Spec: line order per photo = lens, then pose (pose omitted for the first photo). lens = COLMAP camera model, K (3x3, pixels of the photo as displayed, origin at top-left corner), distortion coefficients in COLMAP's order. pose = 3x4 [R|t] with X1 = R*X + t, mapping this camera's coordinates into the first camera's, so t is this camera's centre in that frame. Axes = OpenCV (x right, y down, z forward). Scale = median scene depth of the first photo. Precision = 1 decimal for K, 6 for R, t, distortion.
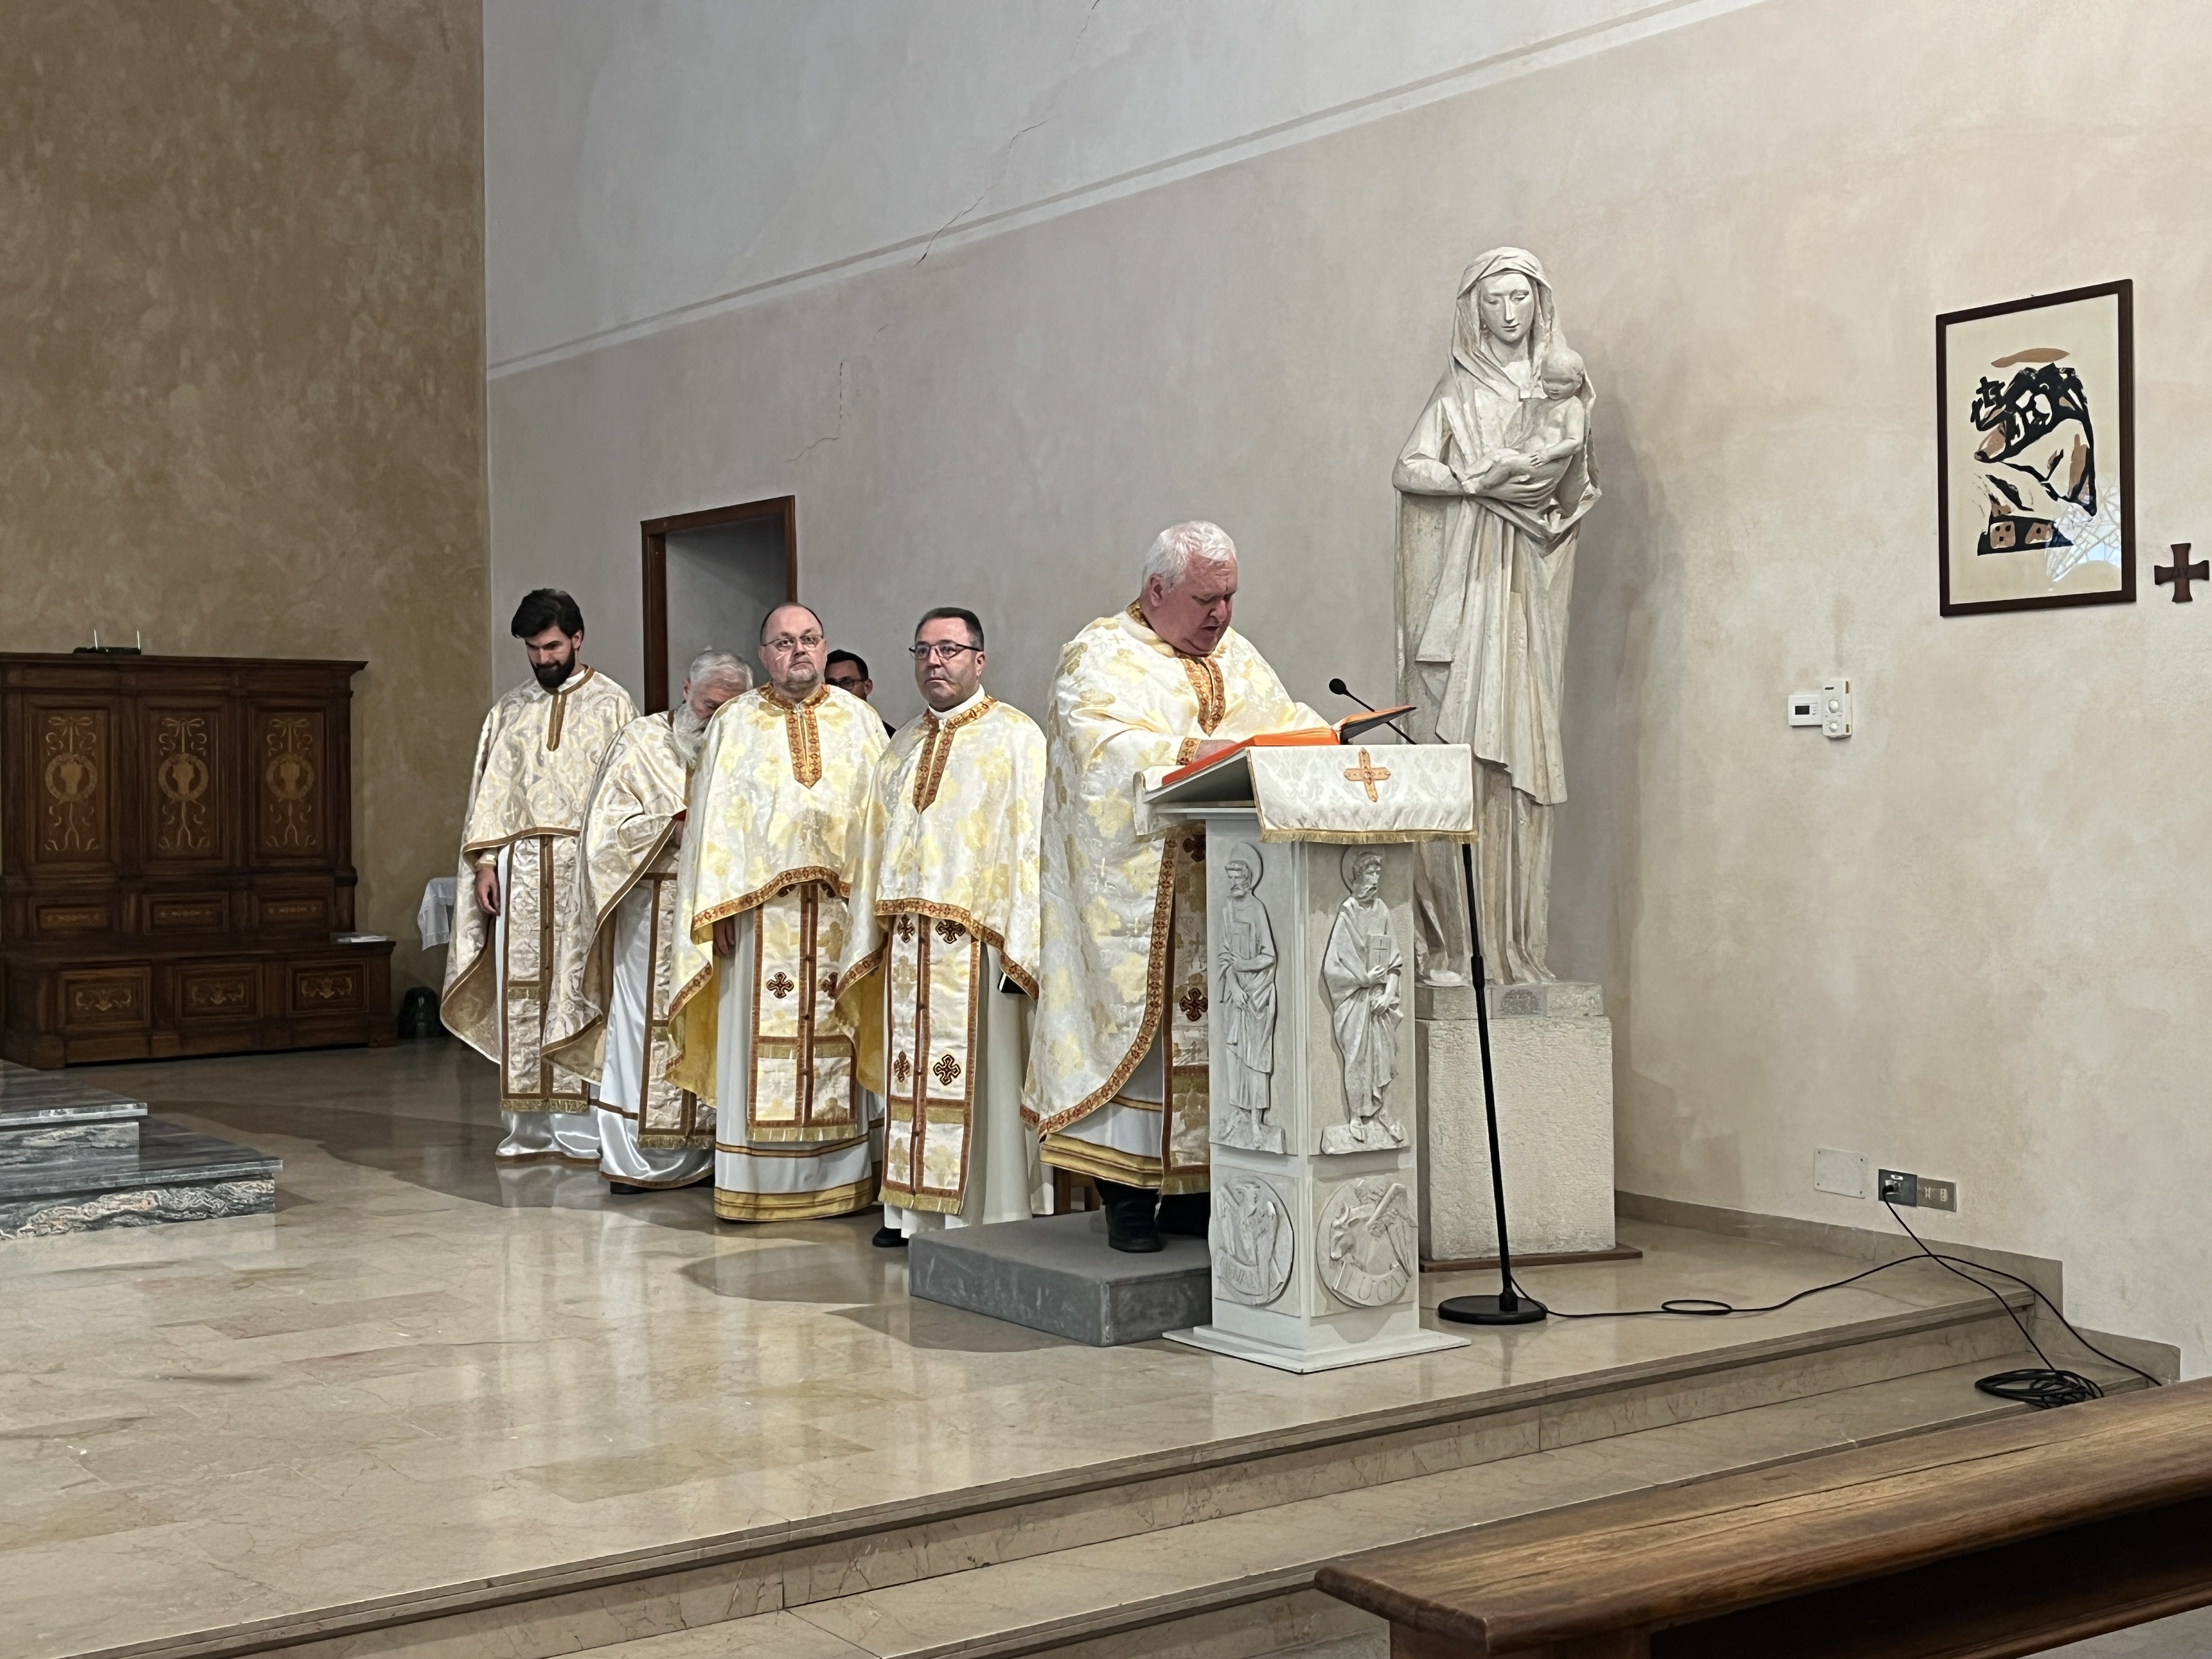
lens RADIAL K [[2739.6, 0, 1117.7], [0, 2739.6, 829.4], [0, 0, 1]] dist [0.067561, -0.148988]
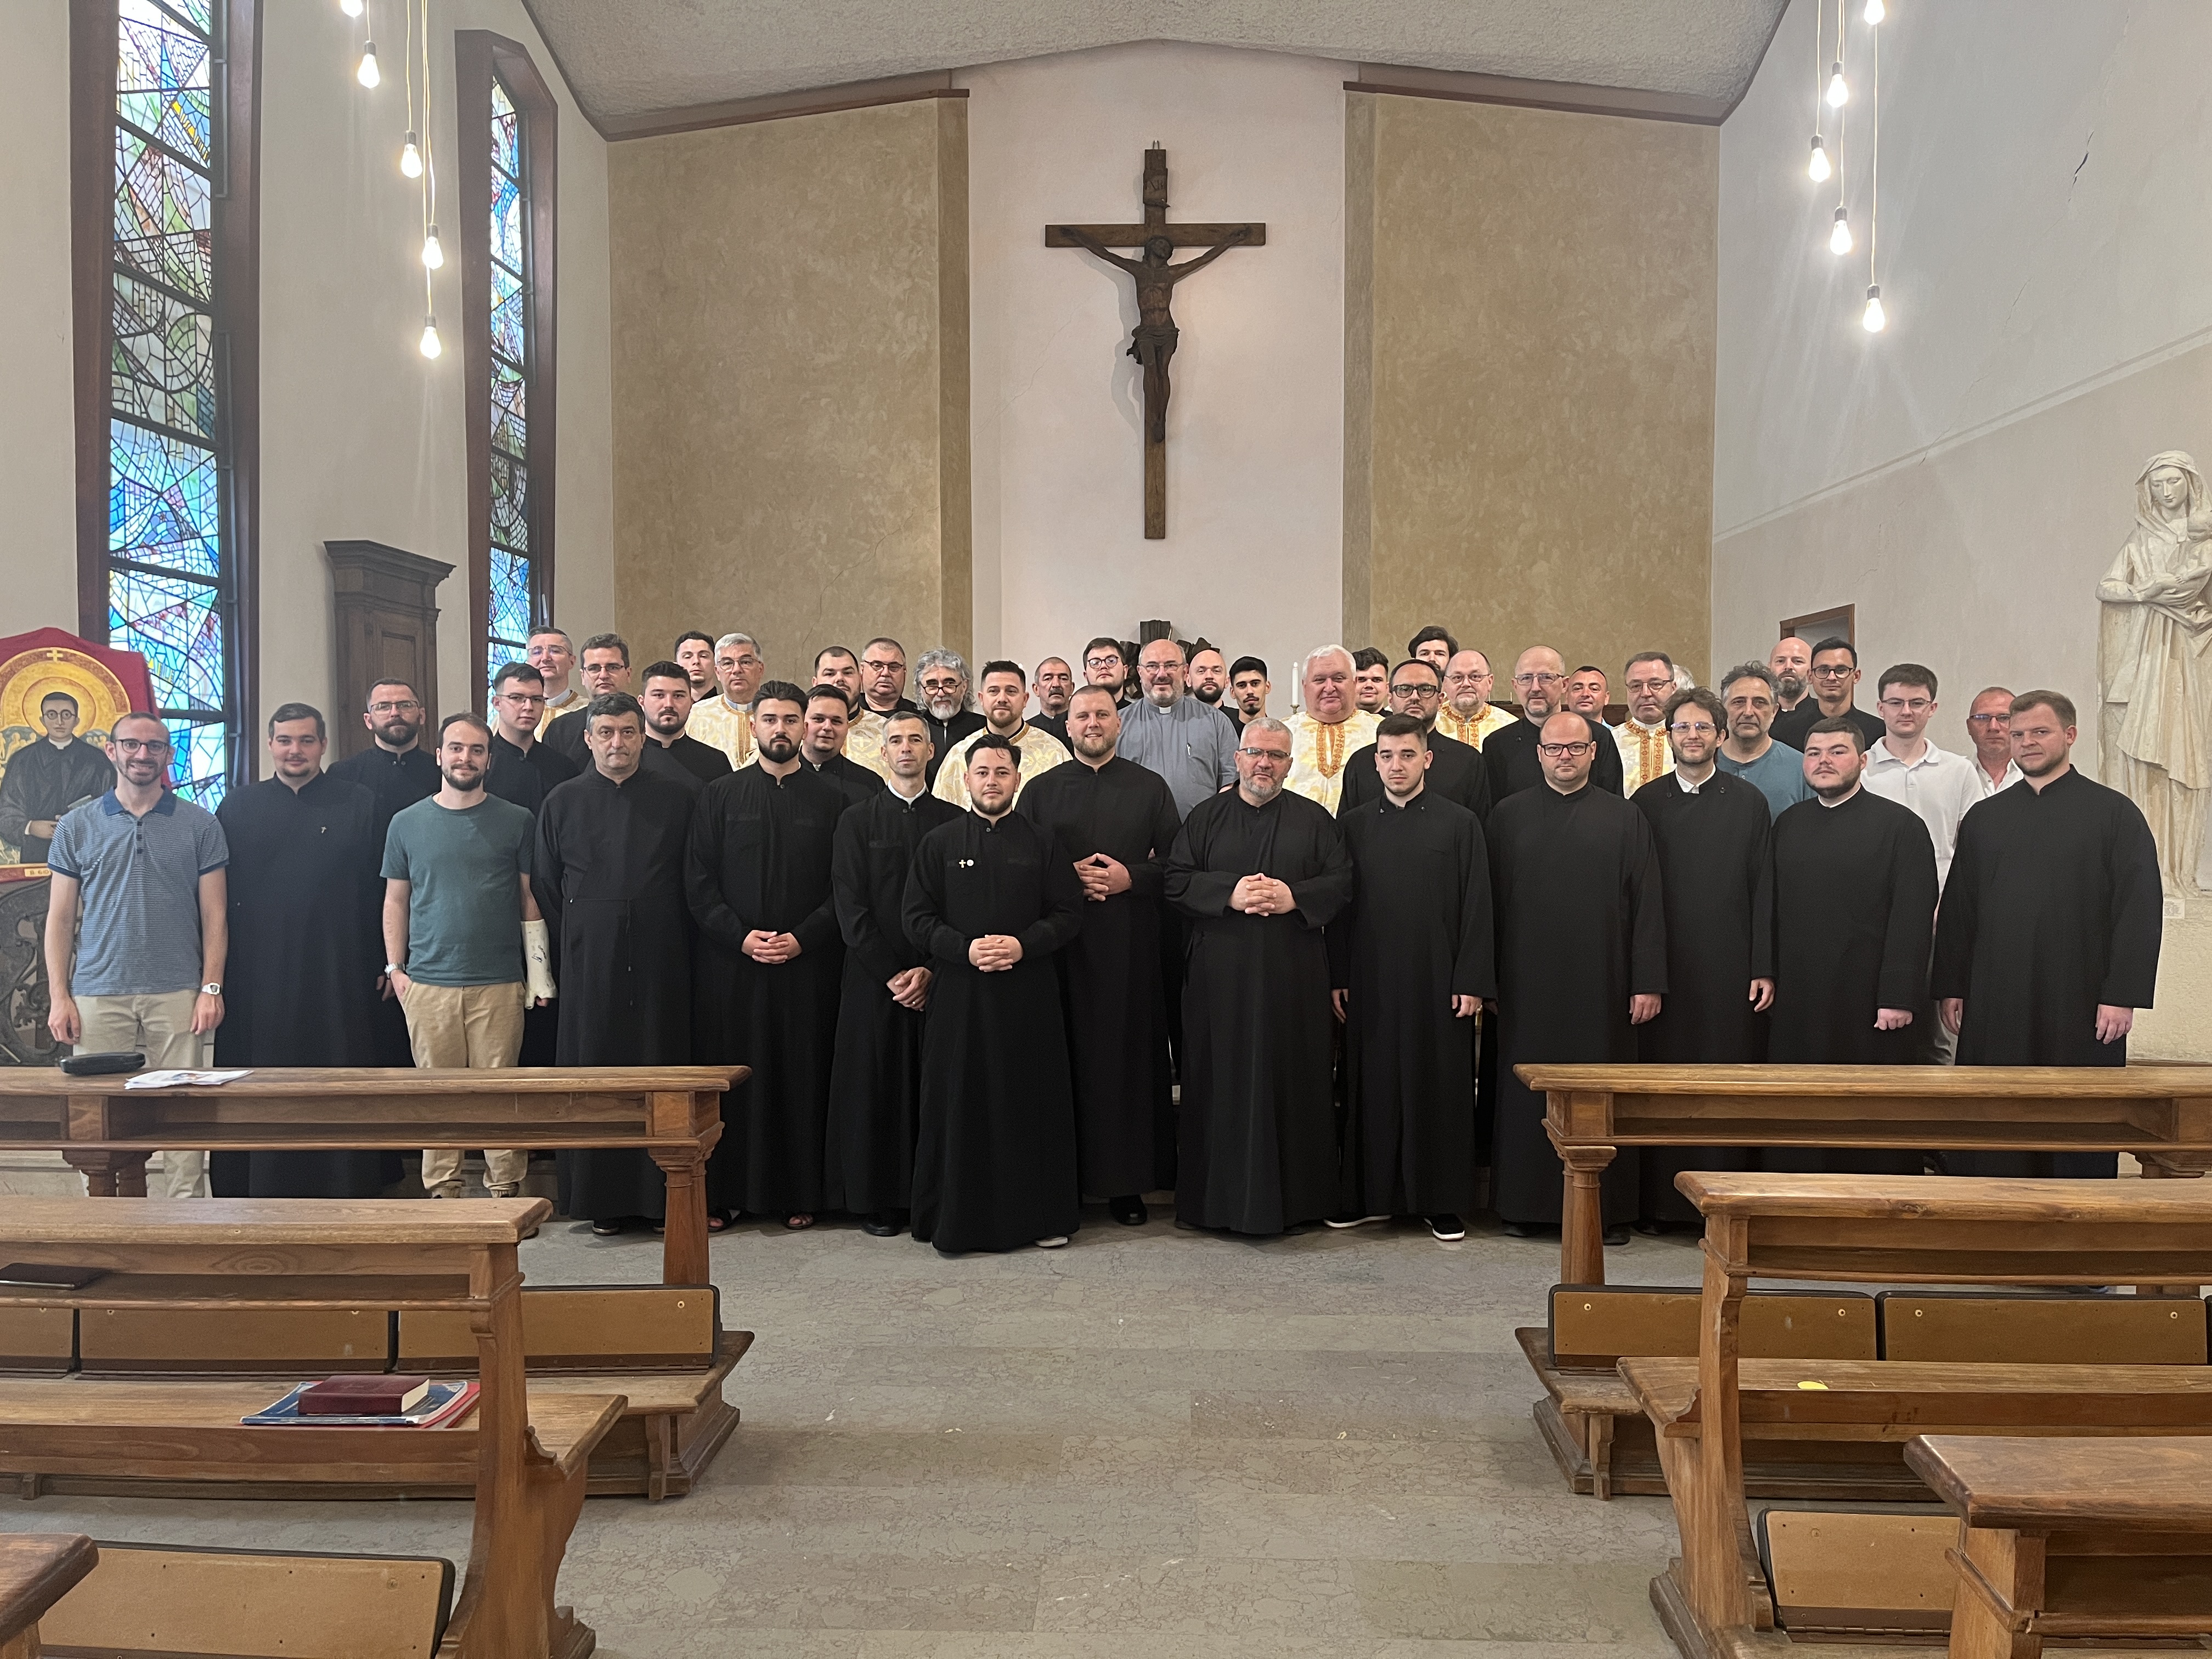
lens RADIAL K [[1670.3, 0, 1107.2], [0, 1670.3, 834.9], [0, 0, 1]] dist [0.061774, -0.079805]
pose [[0.790591, 0.028431, -0.611684, 0.148368], [-0.014681, 0.999514, 0.027482, 0.000086], [0.612168, -0.012747, 0.790625, -0.108948]]
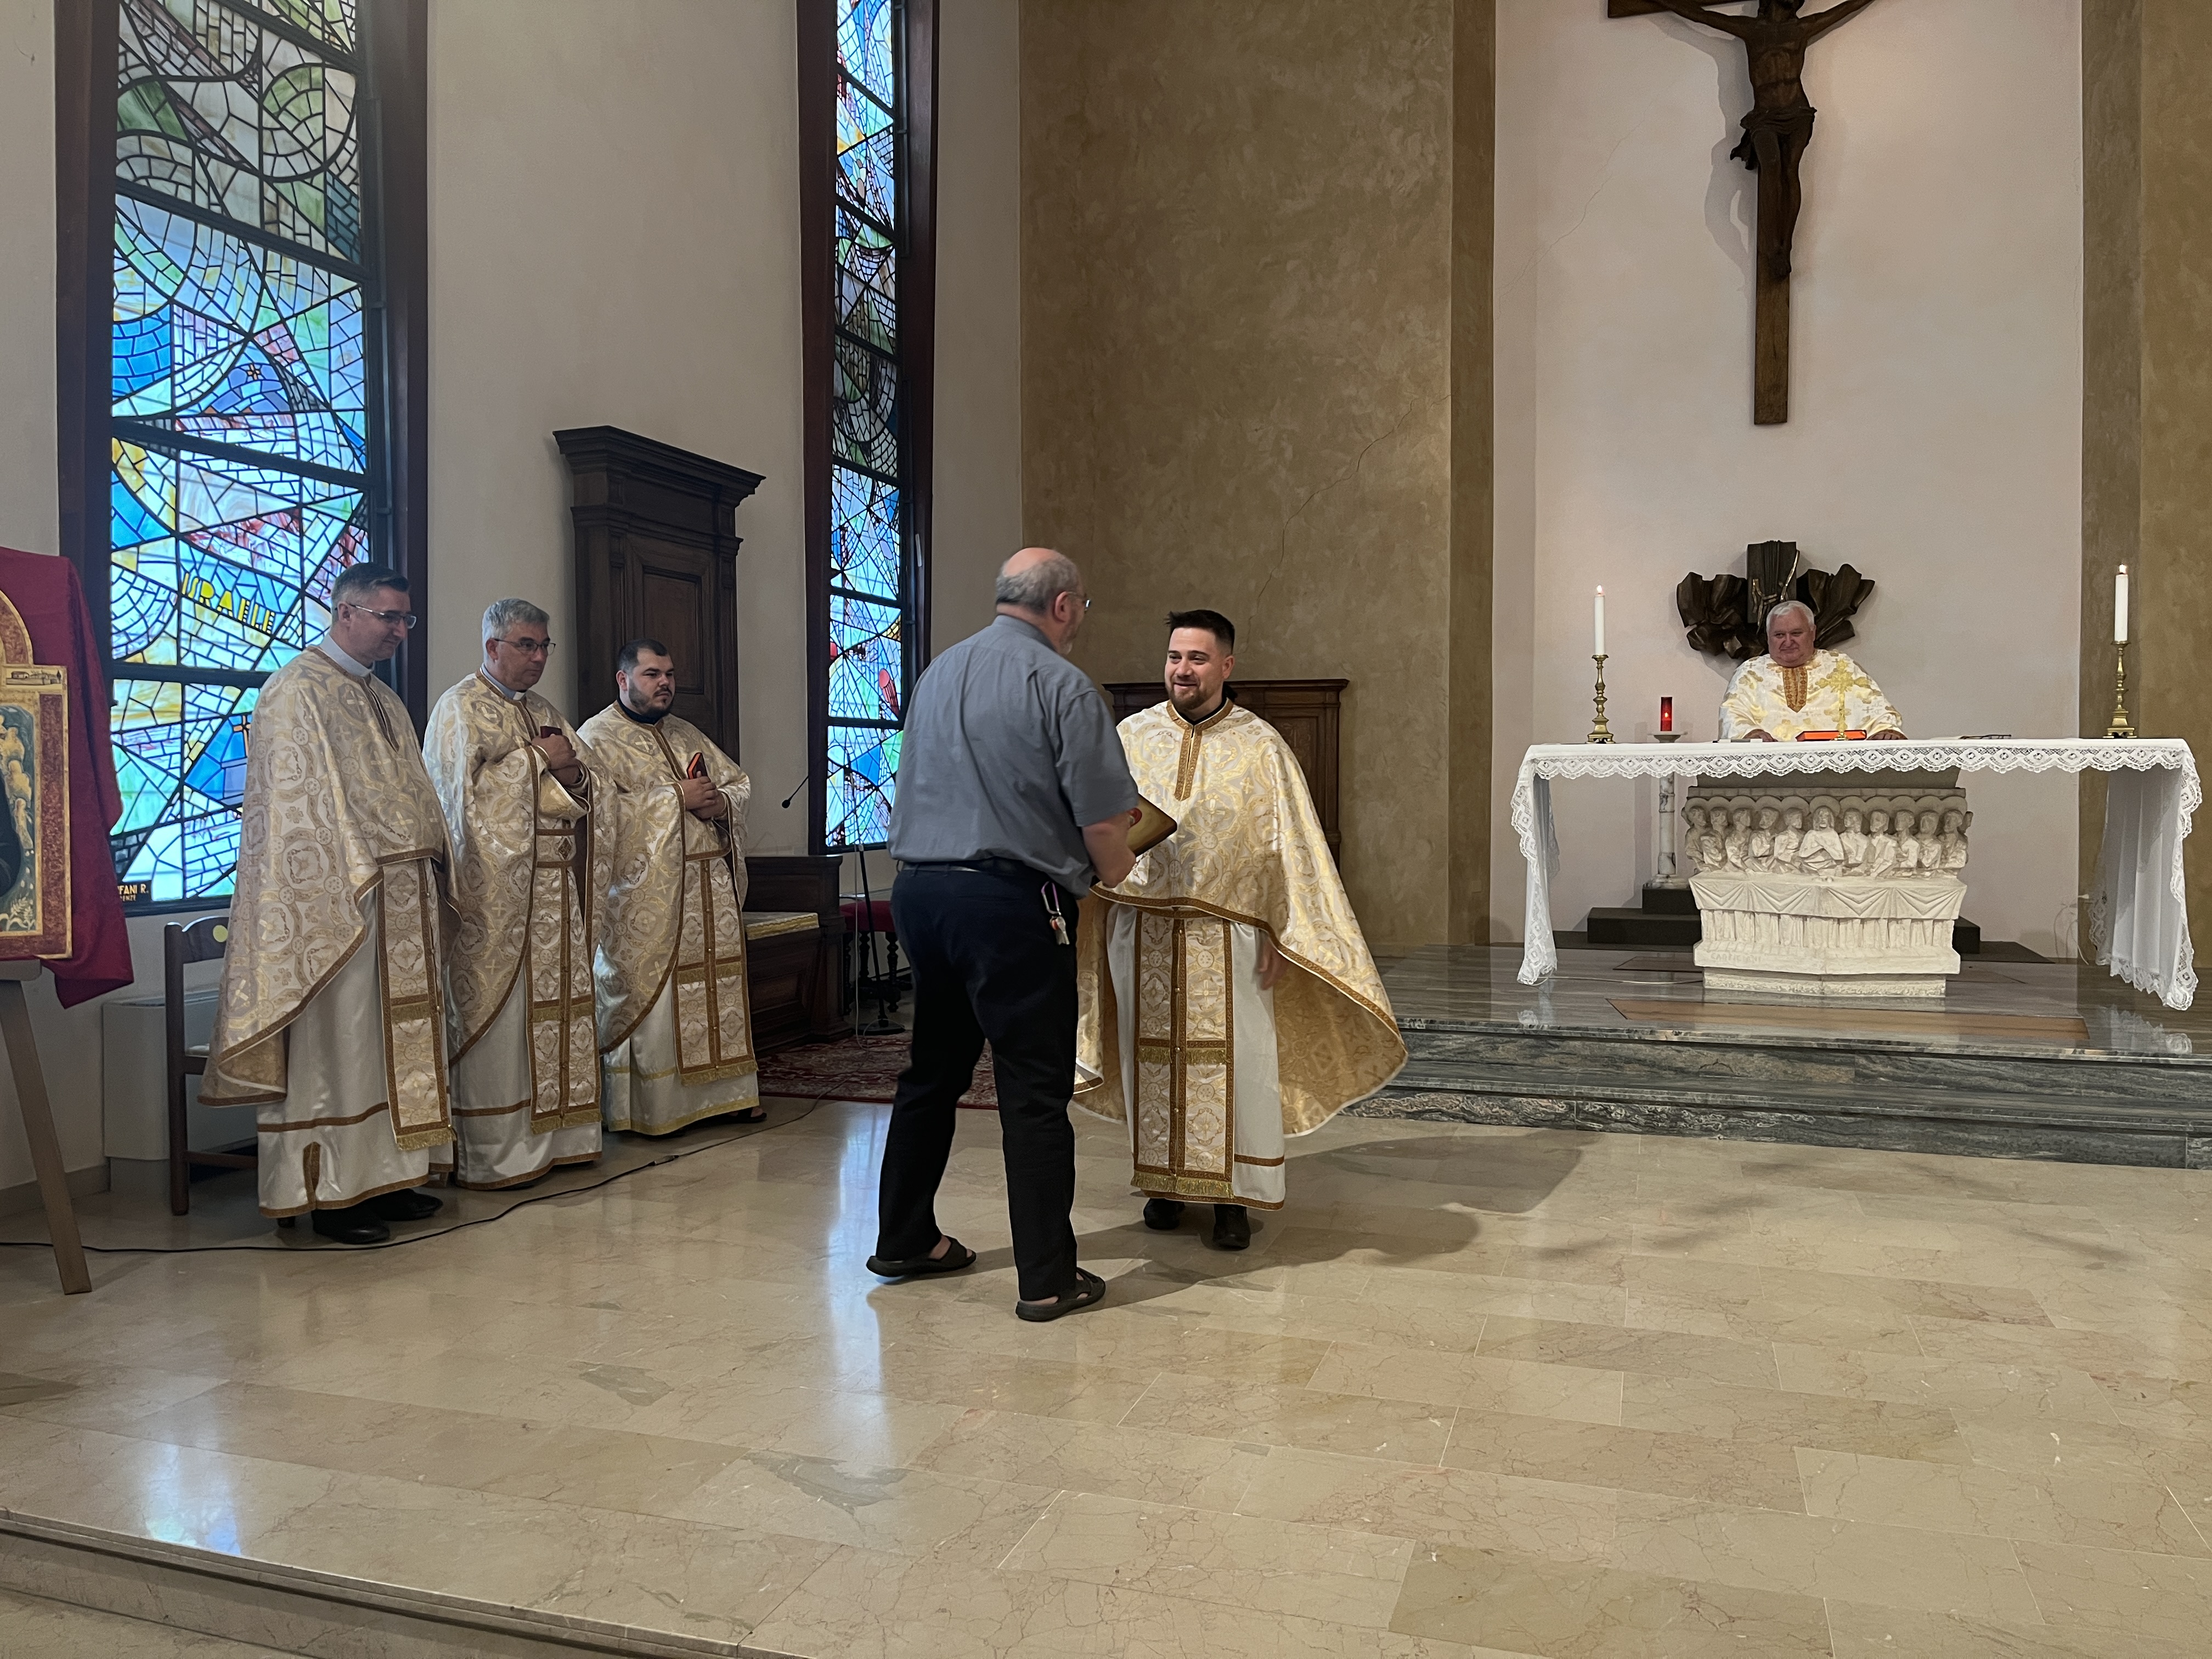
lens RADIAL K [[1672.0, 0, 1108.1], [0, 1672.0, 825.3], [0, 0, 1]] dist [0.075538, -0.105037]
pose [[0.589452, 0.028982, -0.807284, -0.096843], [-0.013212, 0.999568, 0.026238, -0.001401], [0.807696, -0.004800, 0.589580, 0.127417]]
